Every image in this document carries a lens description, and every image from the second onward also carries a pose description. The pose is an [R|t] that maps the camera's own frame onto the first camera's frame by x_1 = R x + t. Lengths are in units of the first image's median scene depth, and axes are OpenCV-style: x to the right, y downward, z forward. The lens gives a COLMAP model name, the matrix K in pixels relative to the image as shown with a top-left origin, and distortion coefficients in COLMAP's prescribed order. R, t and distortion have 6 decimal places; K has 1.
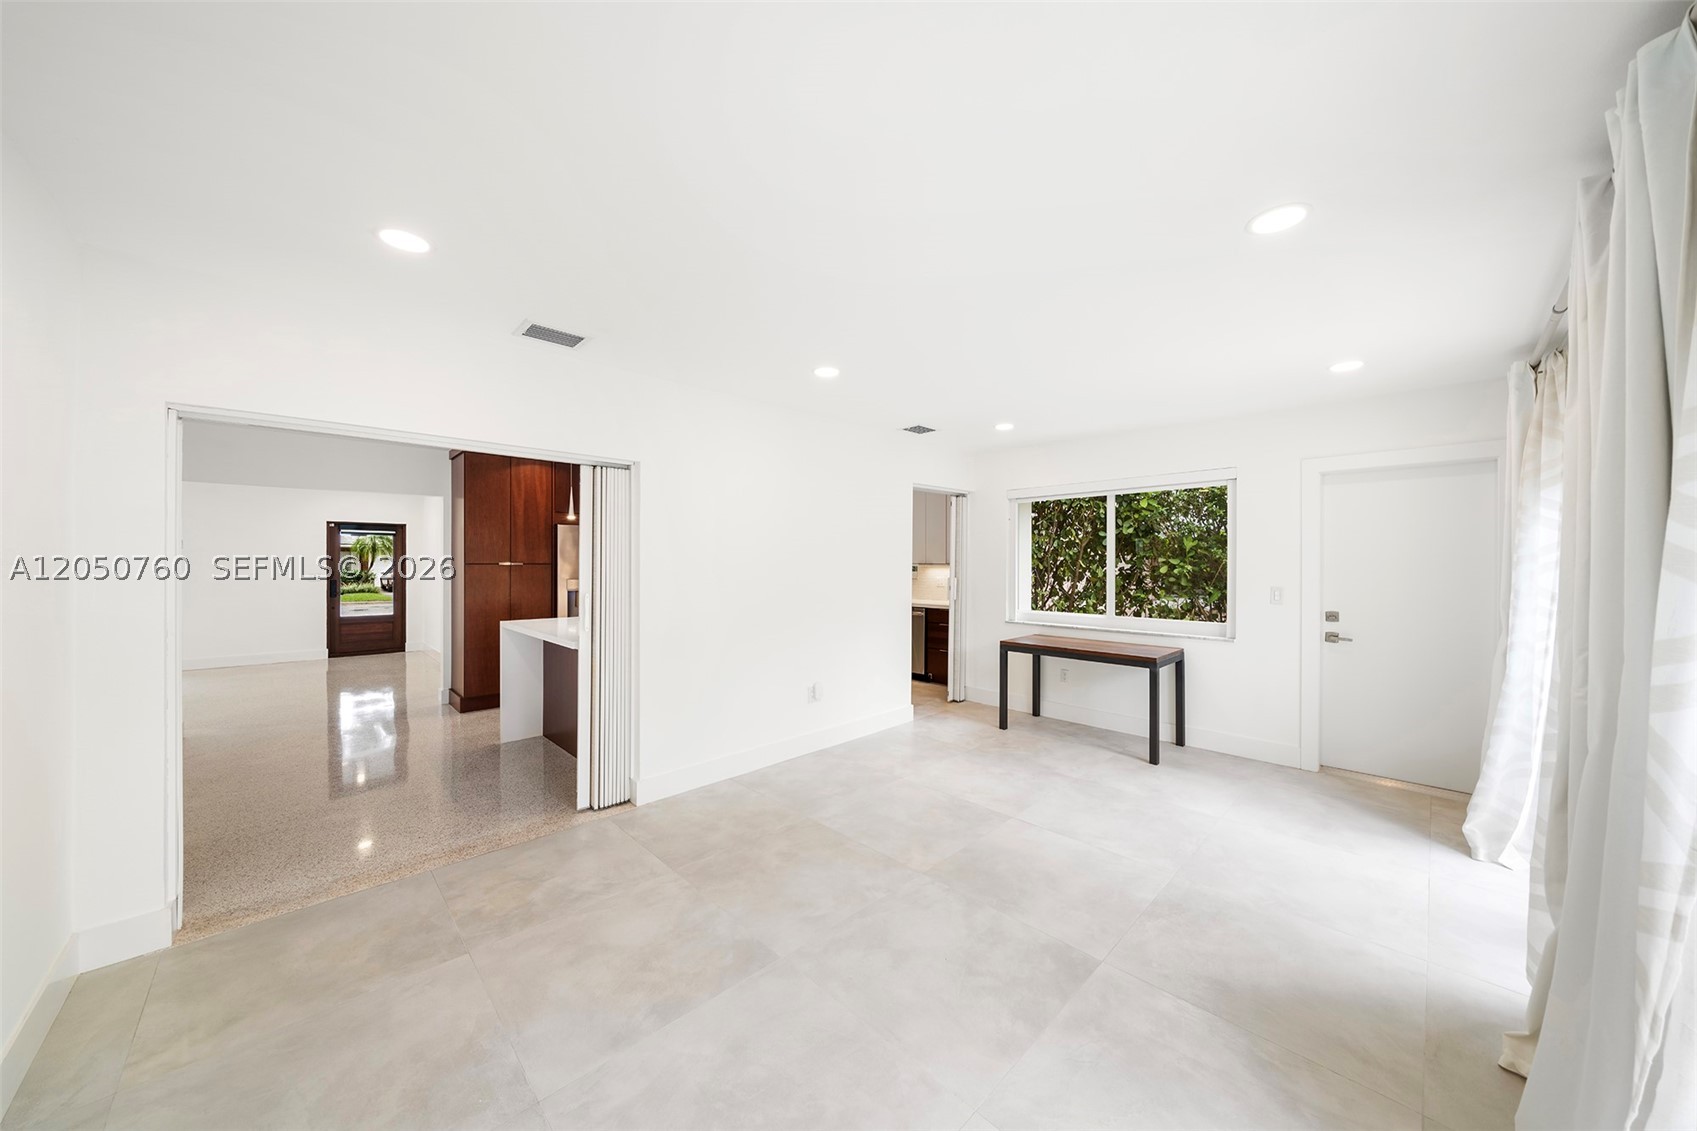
lens RADIAL K [[580.9, 0, 846.5], [0, 580.9, 562.4], [0, 0, 1]] dist [-0.000042, 0.000031]
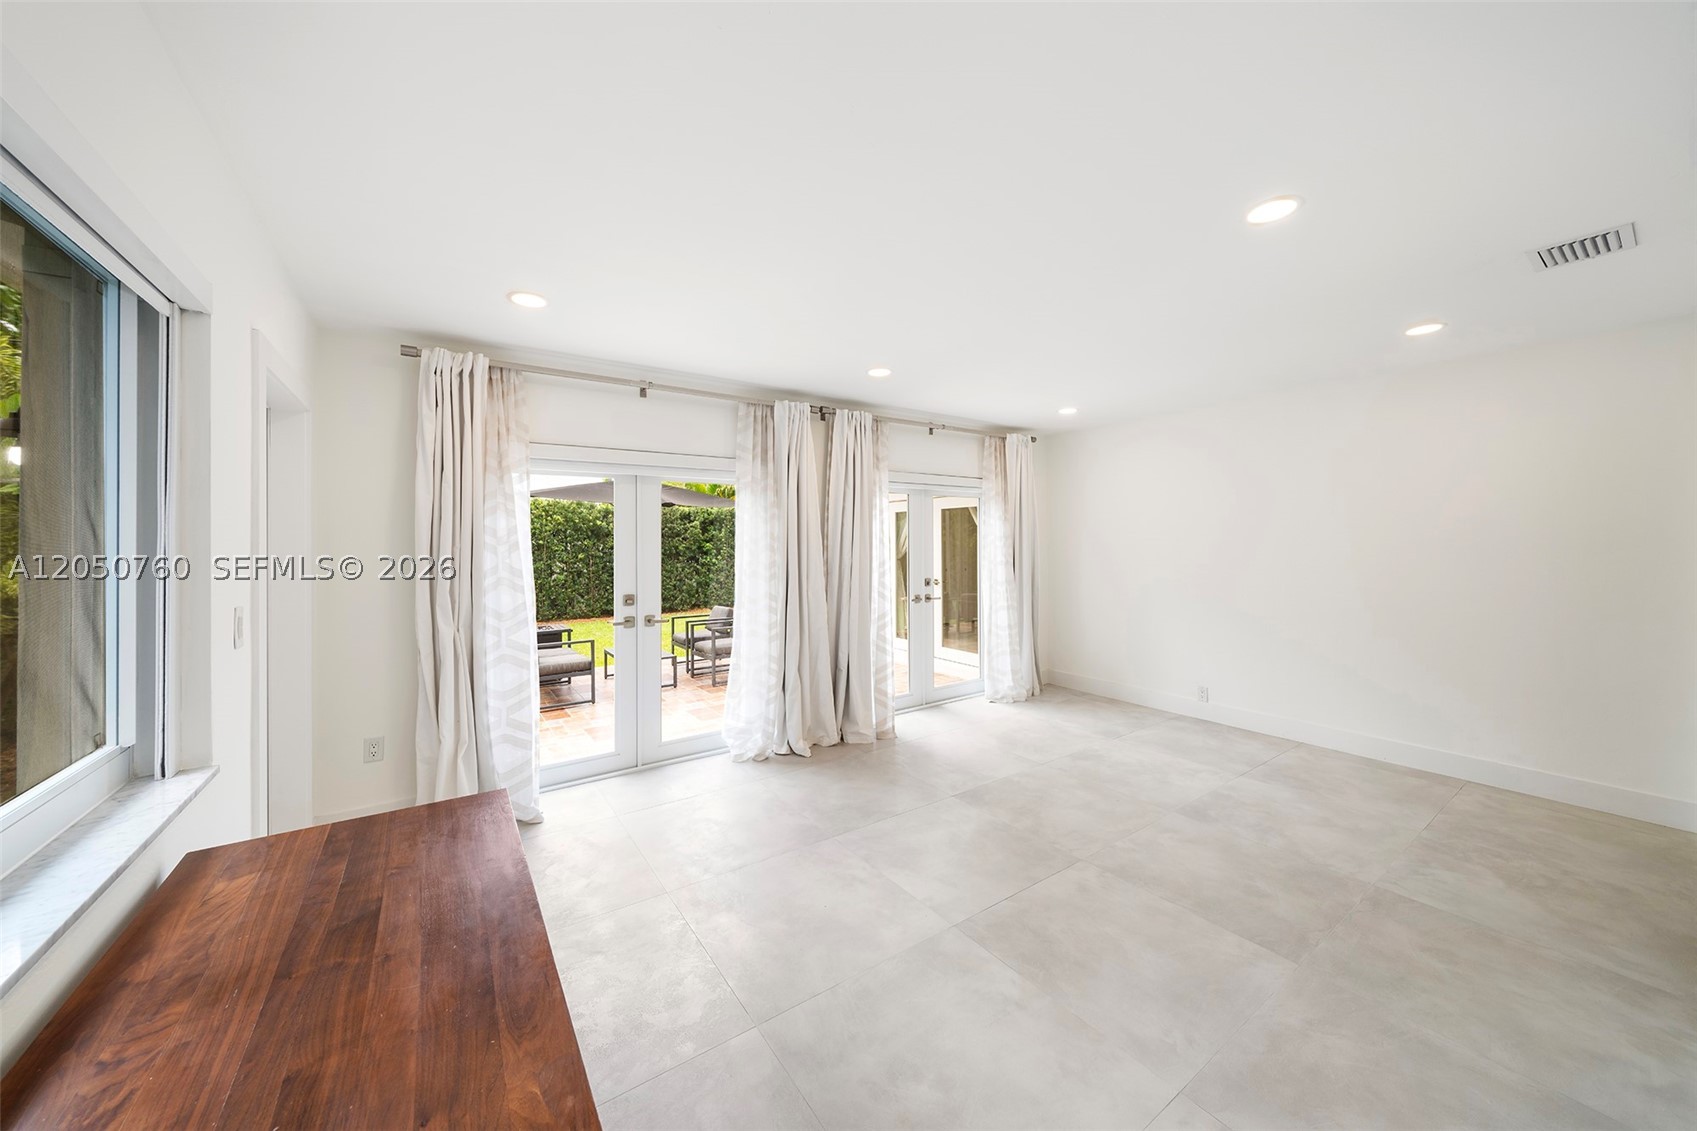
lens RADIAL K [[582.7, 0, 841.9], [0, 582.7, 541.9], [0, 0, 1]] dist [-0.007445, -0.000048]
pose [[-0.984852, 0.005752, 0.173300, 0.287313], [0.004629, 0.999966, -0.006881, 0.003083], [-0.173333, -0.005975, -0.984845, 1.641096]]
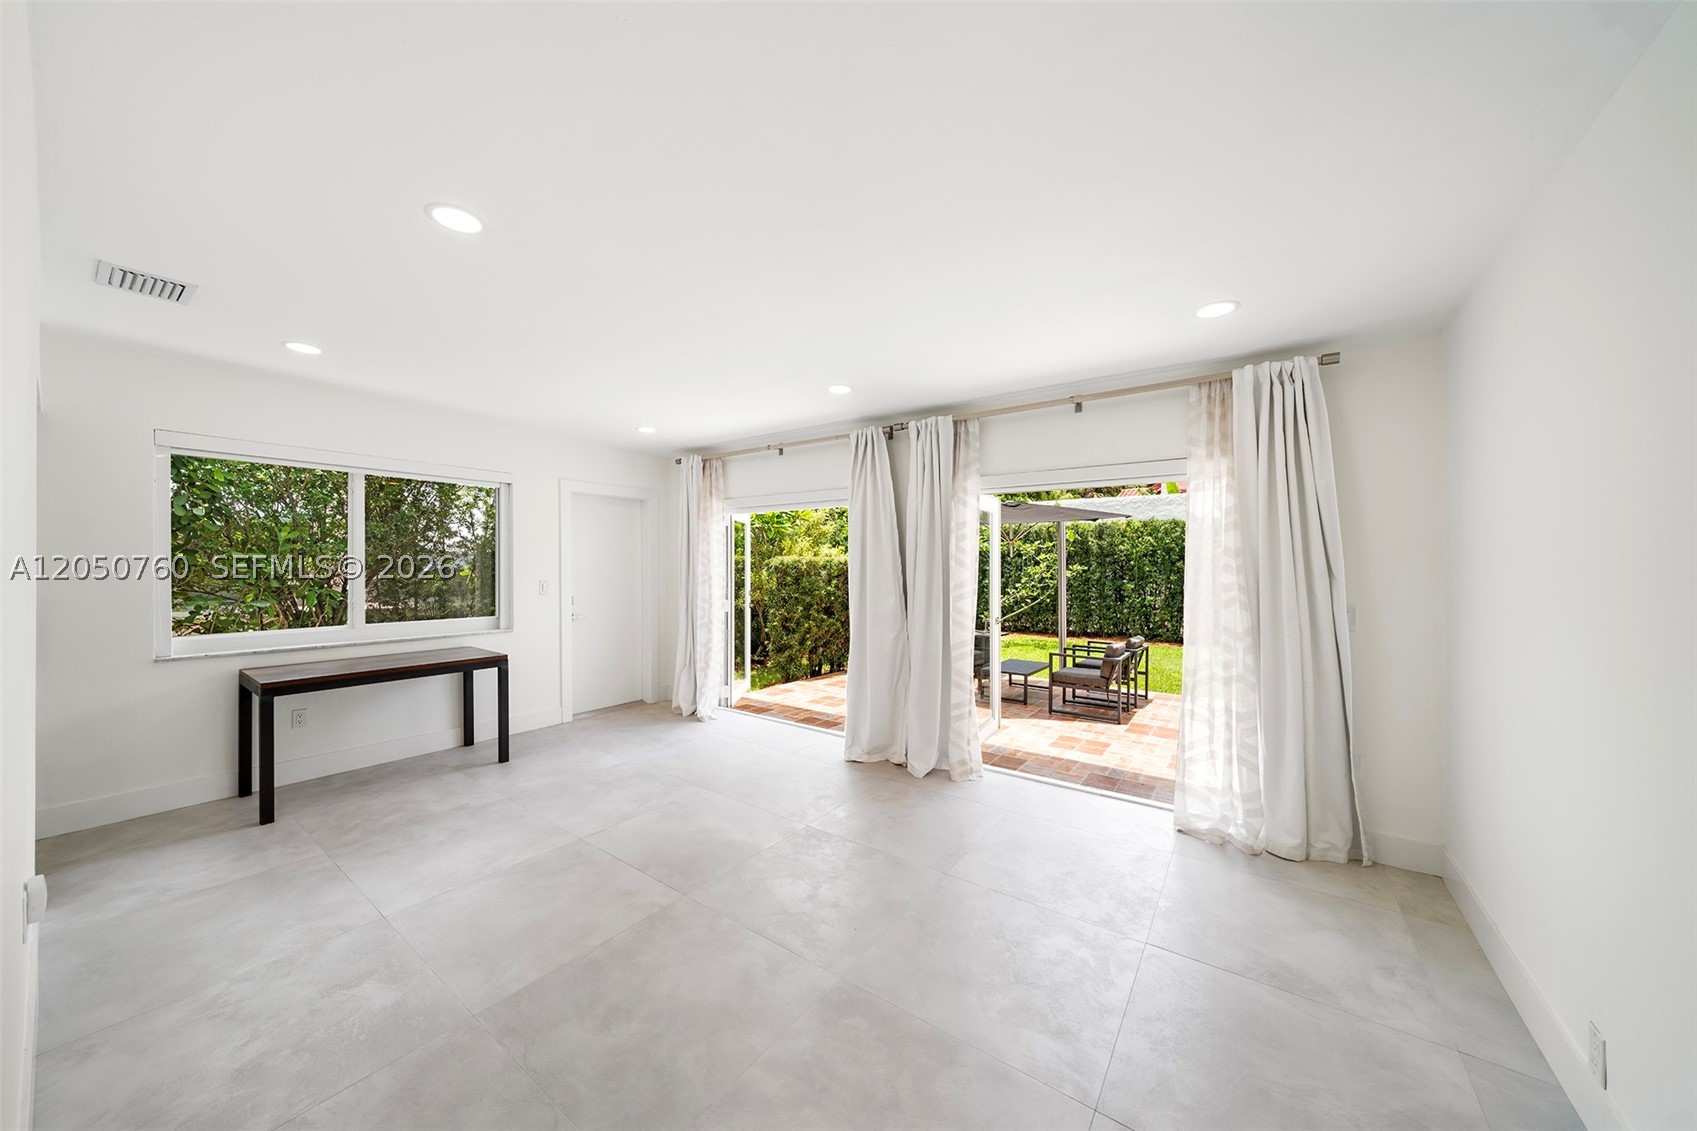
lens RADIAL K [[573.6, 0, 833.7], [0, 573.6, 559.3], [0, 0, 1]] dist [0.008577, -0.000008]
pose [[-0.162408, 0.003276, 0.986718, -0.659612], [-0.007877, 0.999958, -0.004616, -0.000007], [-0.986692, -0.008522, -0.162375, 0.740123]]
